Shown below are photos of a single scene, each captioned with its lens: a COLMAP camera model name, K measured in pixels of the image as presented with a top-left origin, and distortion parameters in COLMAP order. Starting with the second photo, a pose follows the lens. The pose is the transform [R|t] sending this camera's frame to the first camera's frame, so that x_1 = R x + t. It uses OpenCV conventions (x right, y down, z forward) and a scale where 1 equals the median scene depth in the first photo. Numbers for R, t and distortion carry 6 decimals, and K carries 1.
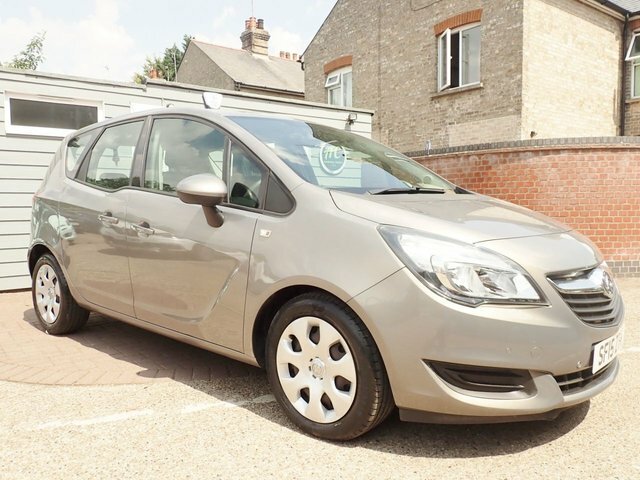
lens RADIAL K [[532.8, 0, 320.0], [0, 532.8, 240.0], [0, 0, 1]] dist [0.003007, -0.010320]
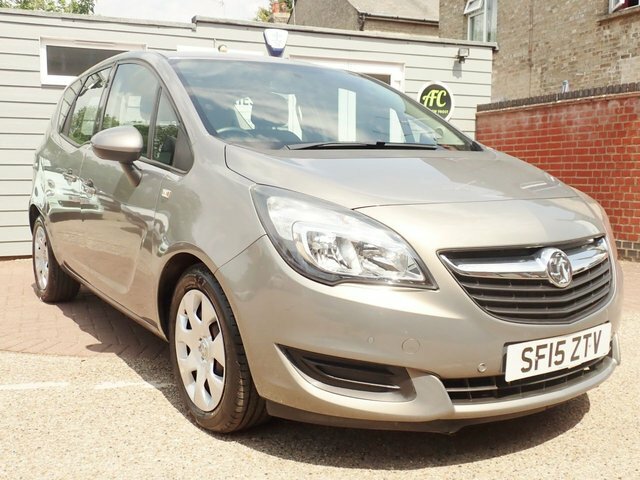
lens RADIAL K [[669.5, 0, 320.0], [0, 669.5, 240.0], [0, 0, 1]] dist [0.005867, -0.005389]
pose [[0.965902, 0.036925, -0.256260, 0.179987], [-0.026221, 0.998640, 0.045065, 0.003027], [0.257575, -0.036809, 0.965557, -0.001836]]
